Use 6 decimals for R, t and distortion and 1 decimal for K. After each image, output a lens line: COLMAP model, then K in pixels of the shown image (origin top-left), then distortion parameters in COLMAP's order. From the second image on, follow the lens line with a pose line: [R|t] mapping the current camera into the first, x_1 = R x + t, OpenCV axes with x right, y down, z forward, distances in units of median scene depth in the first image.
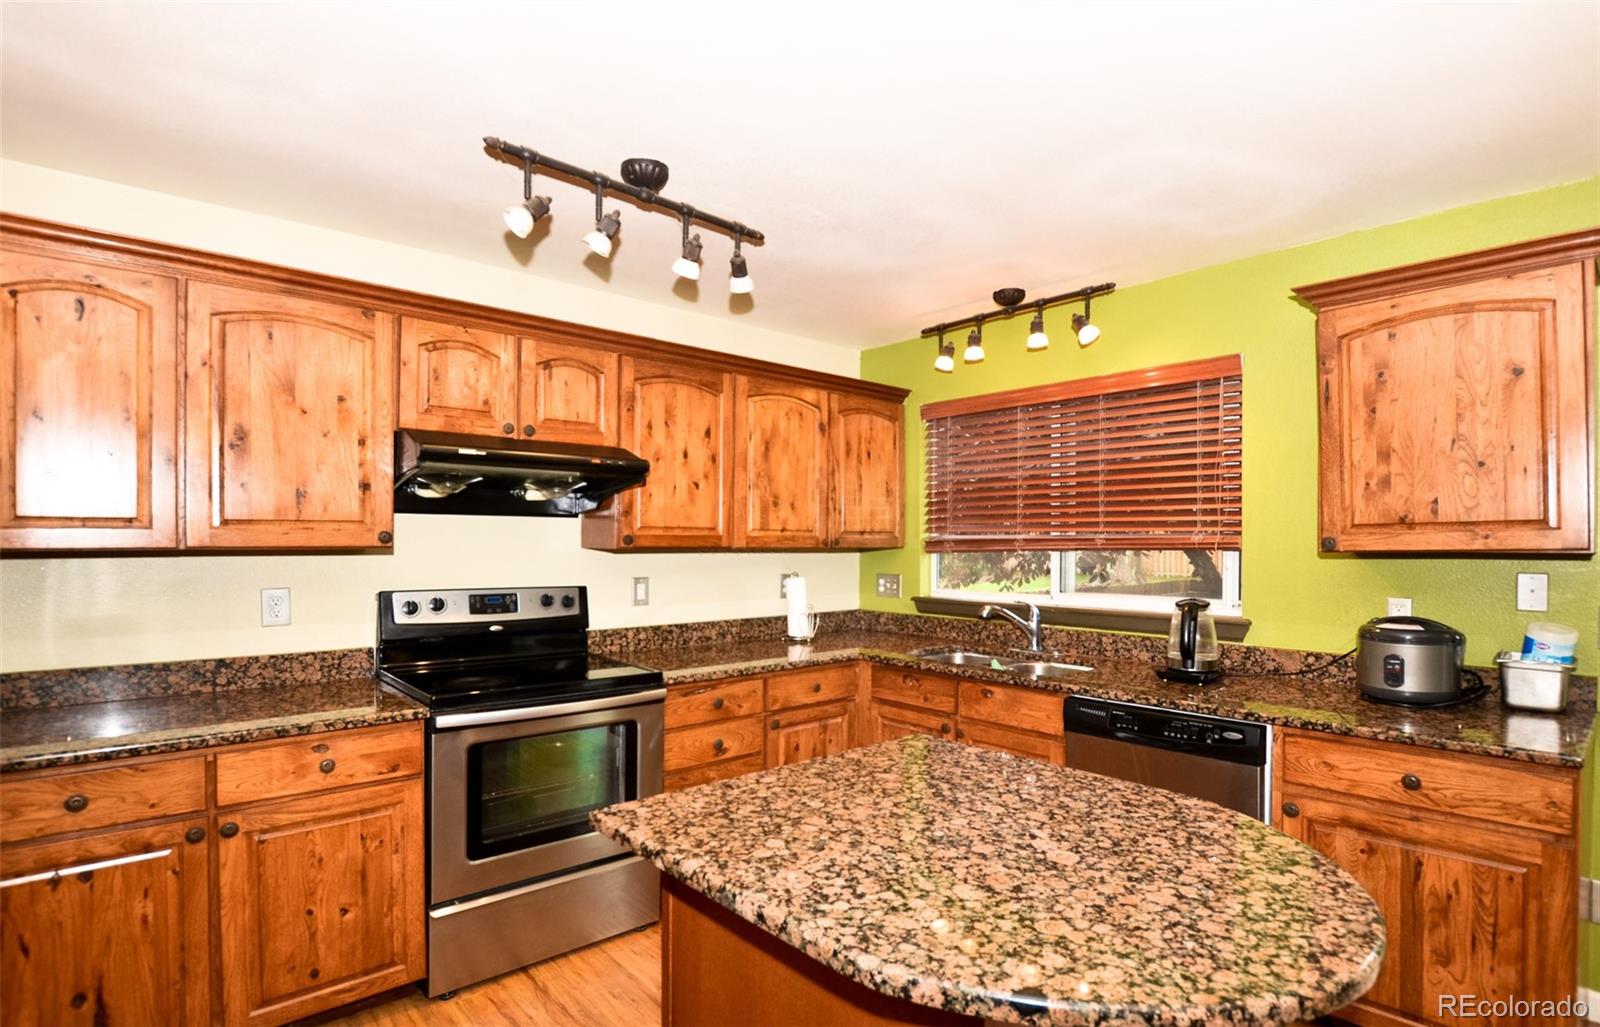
lens RADIAL K [[807.6, 0, 793.6], [0, 807.6, 545.2], [0, 0, 1]] dist [-0.020127, -0.000509]
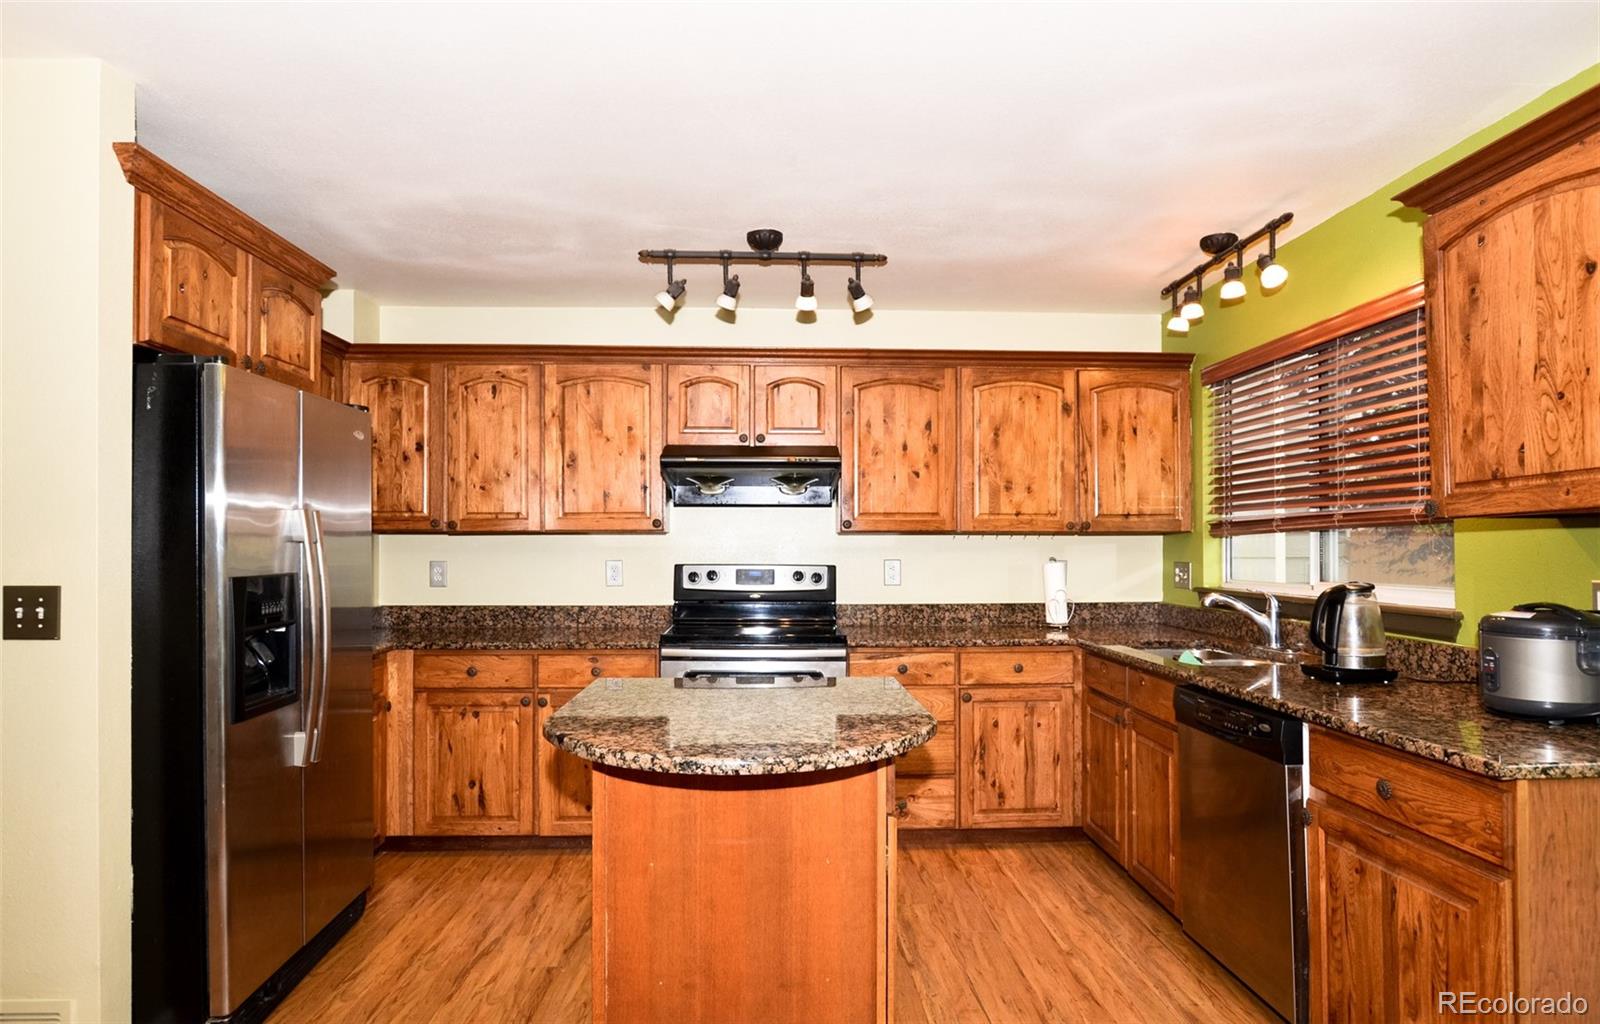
lens RADIAL K [[936.8, 0, 768.2], [0, 936.8, 538.1], [0, 0, 1]] dist [-0.014763, 0.002535]
pose [[0.761185, -0.007509, -0.648491, 0.680443], [-0.000556, 0.999925, -0.012231, 0.034476], [0.648534, 0.009671, 0.761124, -0.120120]]
